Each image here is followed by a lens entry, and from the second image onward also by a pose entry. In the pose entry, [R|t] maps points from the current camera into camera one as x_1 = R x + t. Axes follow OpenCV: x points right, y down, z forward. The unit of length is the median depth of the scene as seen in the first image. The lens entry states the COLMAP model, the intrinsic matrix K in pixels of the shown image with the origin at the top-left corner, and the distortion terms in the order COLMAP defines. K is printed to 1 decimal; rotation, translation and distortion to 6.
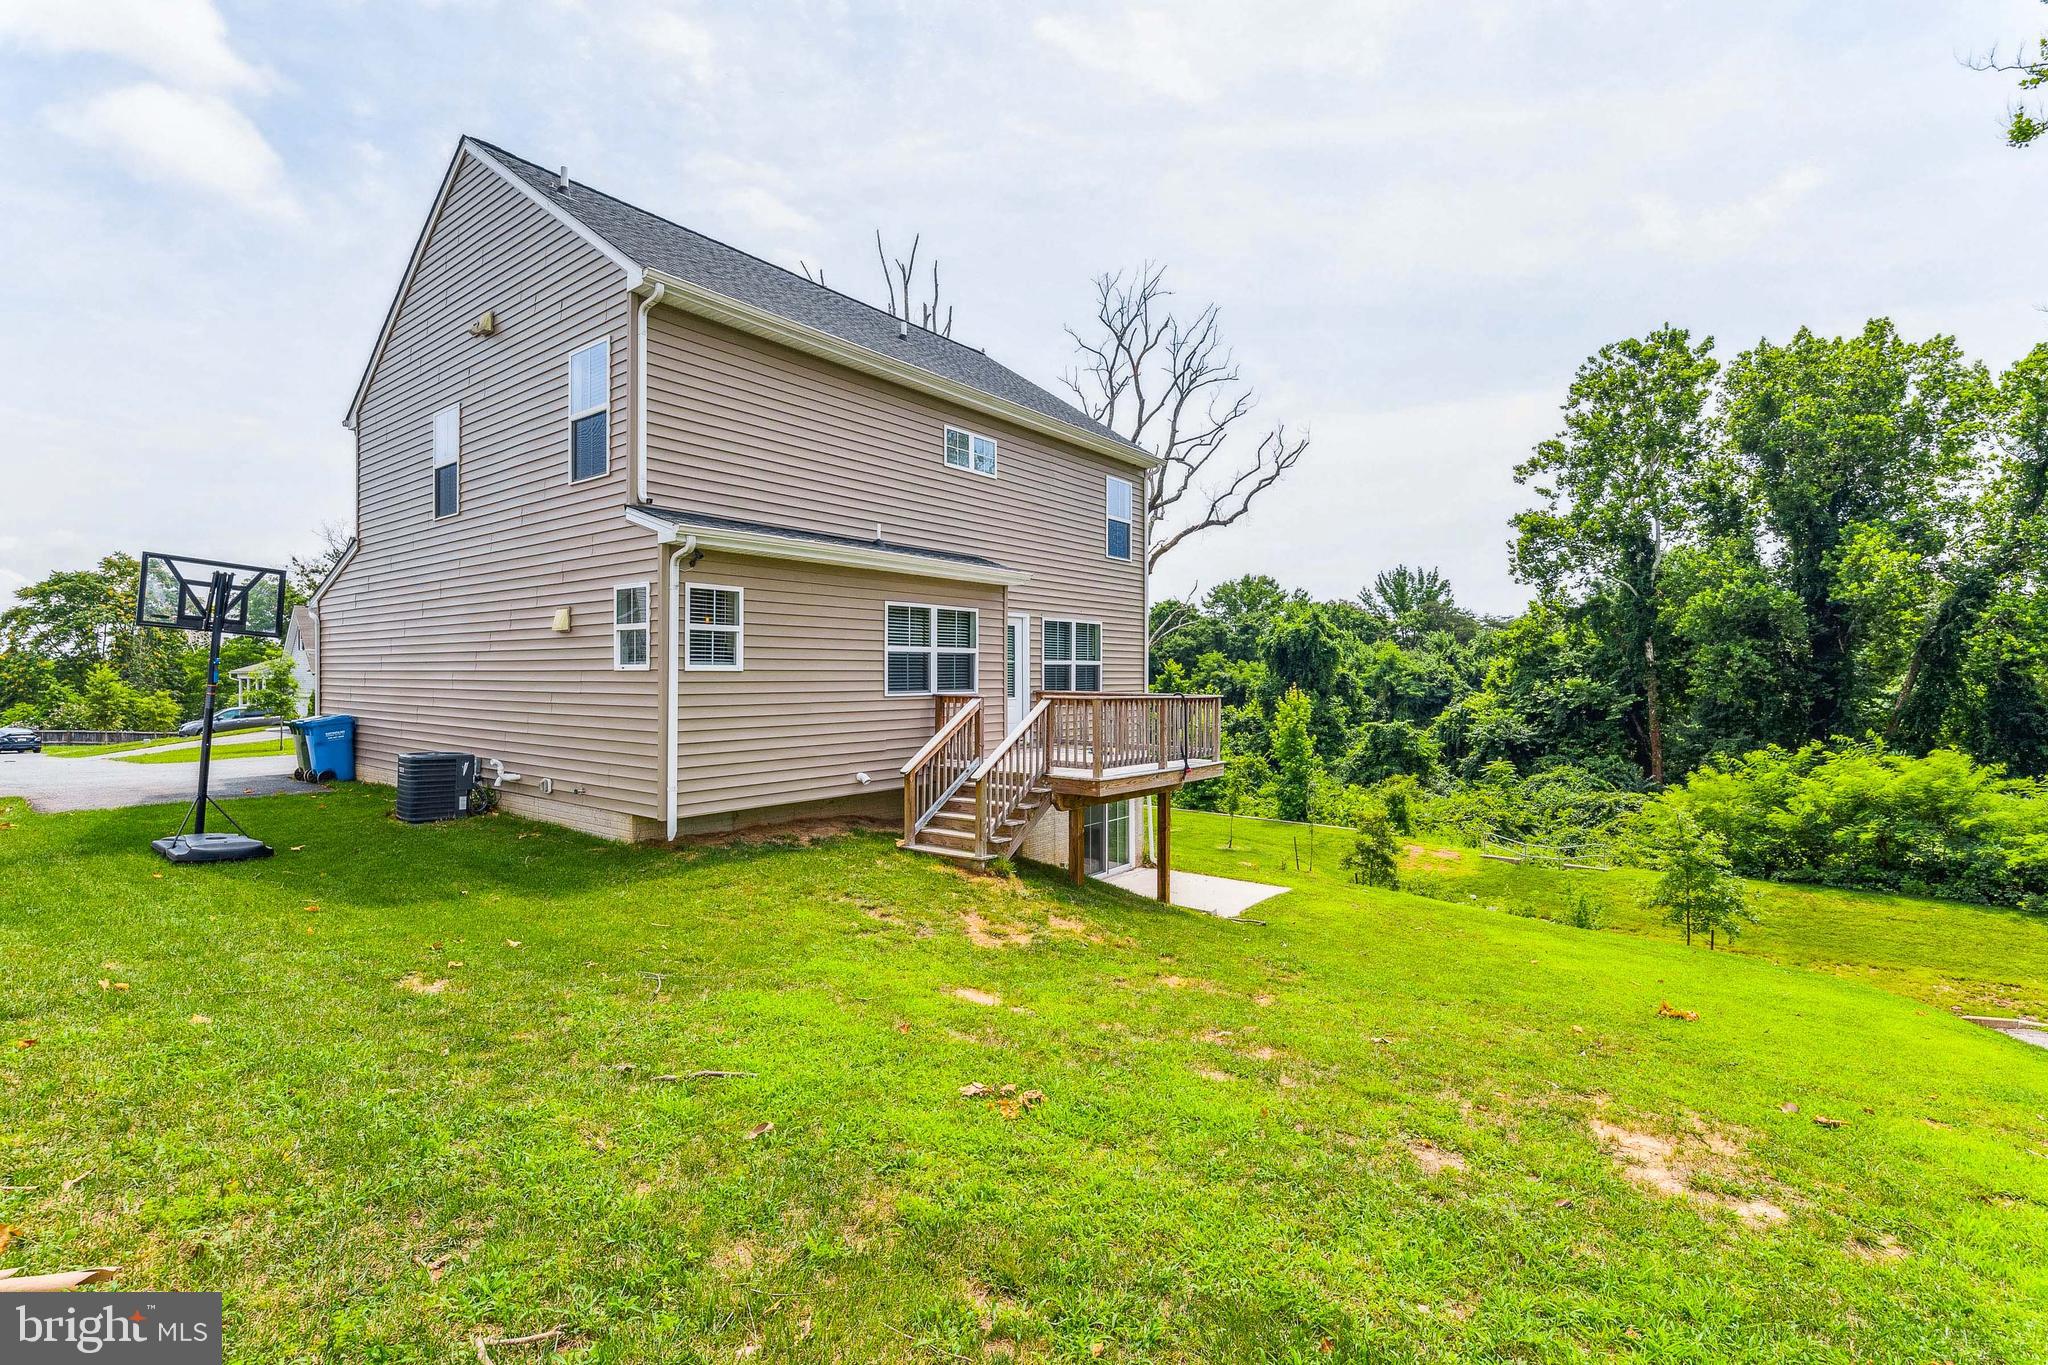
lens RADIAL K [[922.4, 0, 1042.4], [0, 922.4, 678.0], [0, 0, 1]] dist [-0.022871, -0.001000]
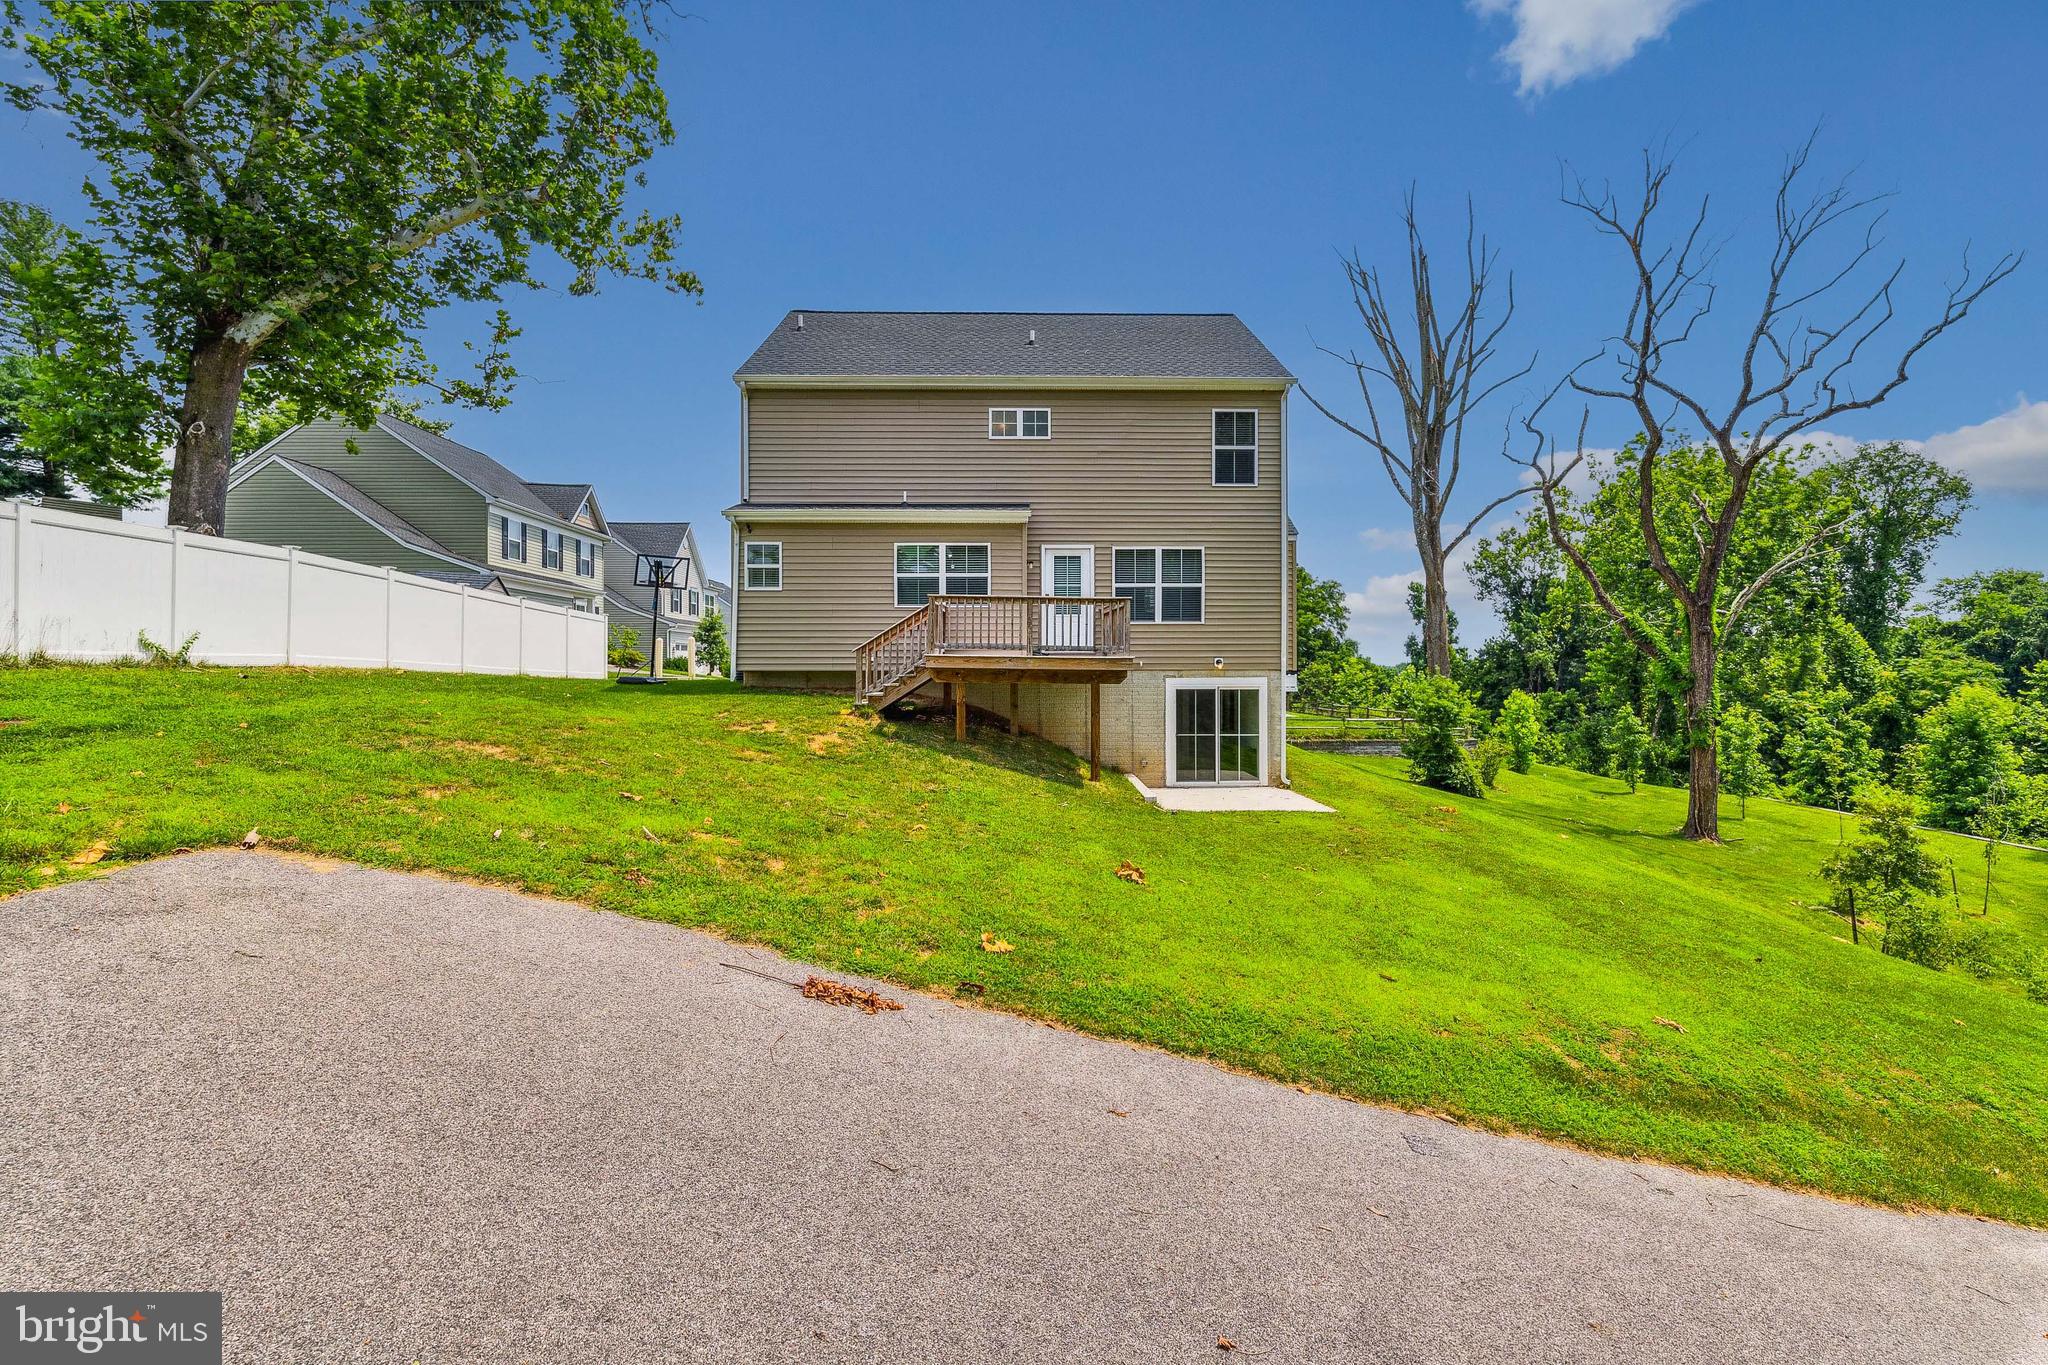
lens RADIAL K [[922.4, 0, 1042.4], [0, 922.4, 678.0], [0, 0, 1]] dist [-0.022871, -0.001000]
pose [[0.654416, 0.014861, -0.755989, 1.059389], [0.001113, 0.999787, 0.020616, 0.098744], [0.756134, -0.014333, 0.654260, 0.195566]]
